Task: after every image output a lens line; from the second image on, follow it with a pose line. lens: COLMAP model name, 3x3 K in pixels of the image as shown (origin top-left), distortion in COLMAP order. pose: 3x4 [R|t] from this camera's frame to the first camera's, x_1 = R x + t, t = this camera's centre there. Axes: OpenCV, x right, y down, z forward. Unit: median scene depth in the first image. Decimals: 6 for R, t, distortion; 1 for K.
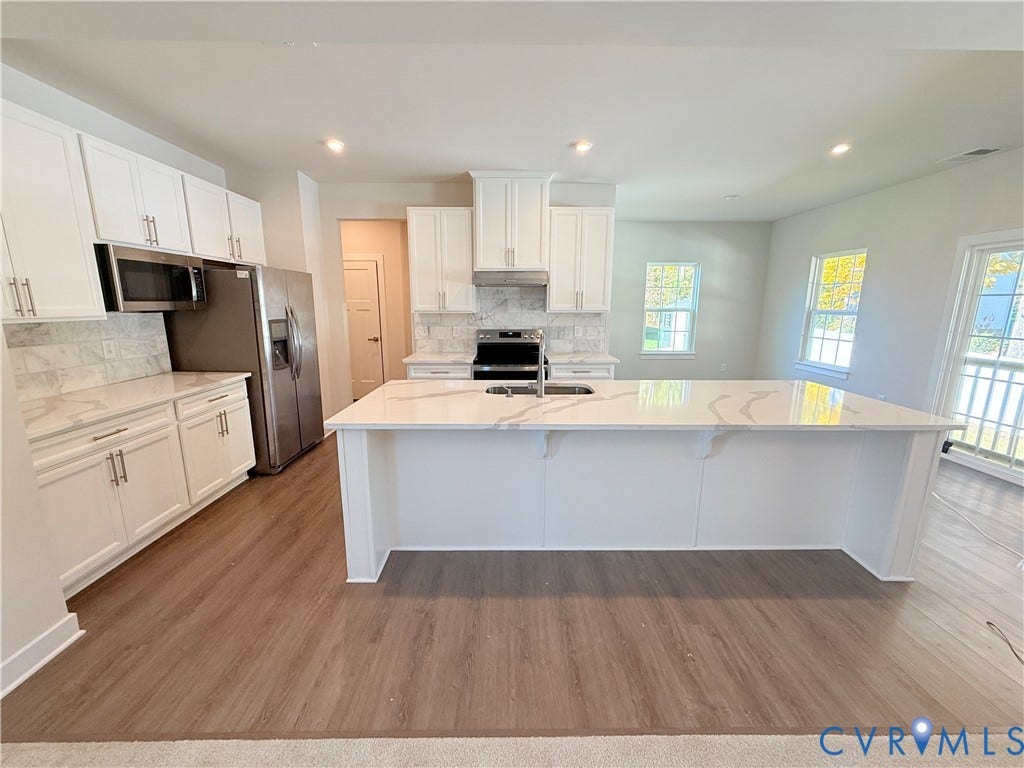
lens RADIAL K [[409.0, 0, 510.0], [0, 409.0, 385.1], [0, 0, 1]] dist [0.000208, -0.000201]
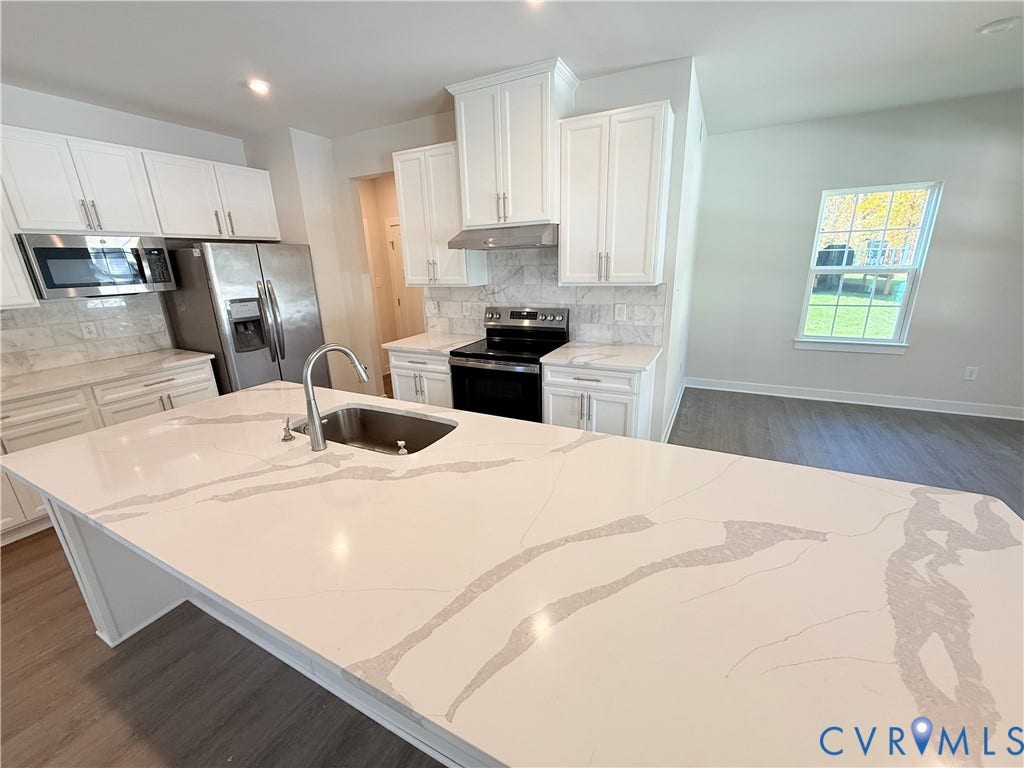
lens RADIAL K [[409.0, 0, 510.0], [0, 409.0, 385.1], [0, 0, 1]] dist [0.000208, -0.000201]
pose [[0.886732, 0.106994, -0.449731, 0.357899], [-0.059159, 0.991112, 0.119149, -0.093465], [0.458483, -0.079047, 0.885181, 0.359406]]
